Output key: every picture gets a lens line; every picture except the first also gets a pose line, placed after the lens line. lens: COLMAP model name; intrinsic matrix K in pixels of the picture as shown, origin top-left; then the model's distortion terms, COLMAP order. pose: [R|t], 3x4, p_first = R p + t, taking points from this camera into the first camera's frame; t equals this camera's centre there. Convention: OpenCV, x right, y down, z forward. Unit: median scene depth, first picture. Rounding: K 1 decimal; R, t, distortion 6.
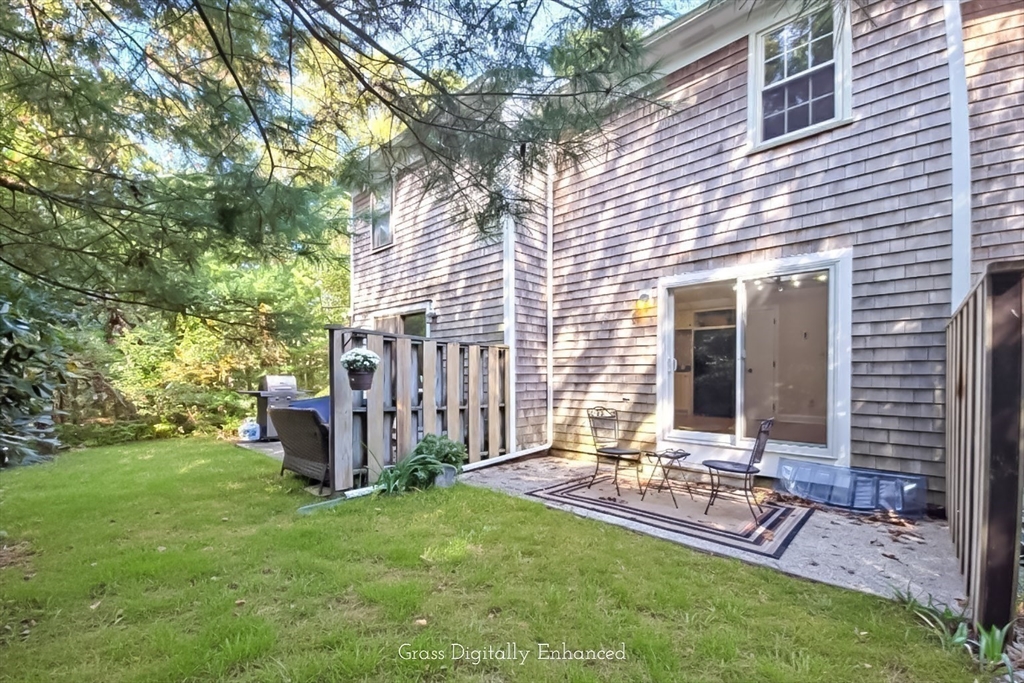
lens RADIAL K [[419.7, 0, 510.2], [0, 419.7, 382.0], [0, 0, 1]] dist [0.000642, -0.000128]
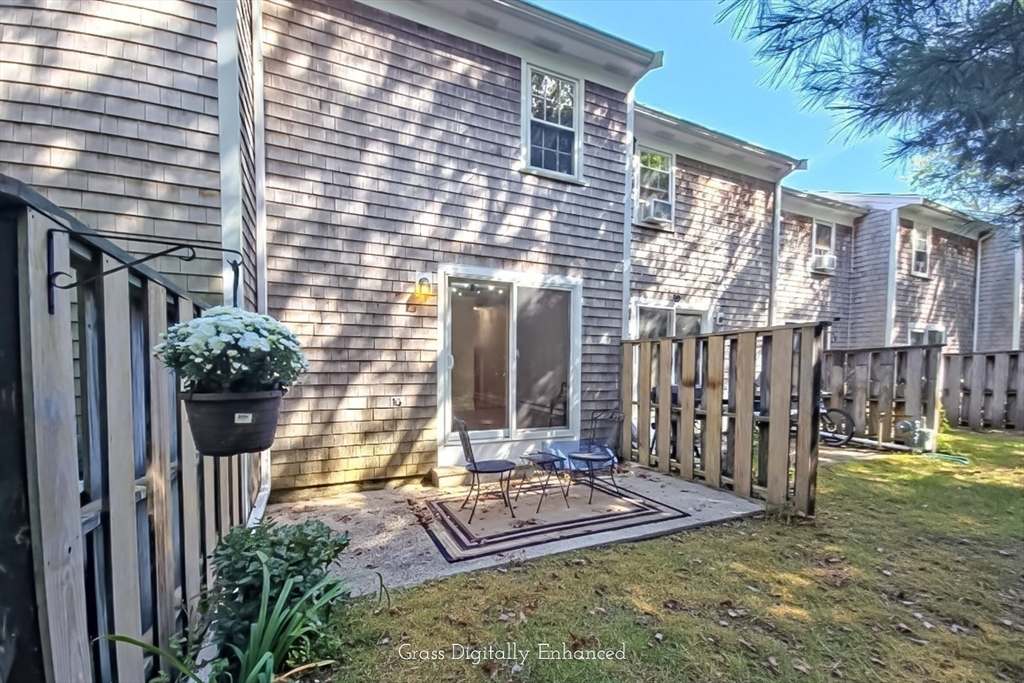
lens RADIAL K [[419.7, 0, 510.2], [0, 419.7, 382.0], [0, 0, 1]] dist [0.000642, -0.000128]
pose [[0.379885, -0.038656, 0.924226, -0.473621], [0.009300, 0.999236, 0.037971, -0.035612], [-0.924987, -0.005829, 0.379954, 0.610160]]
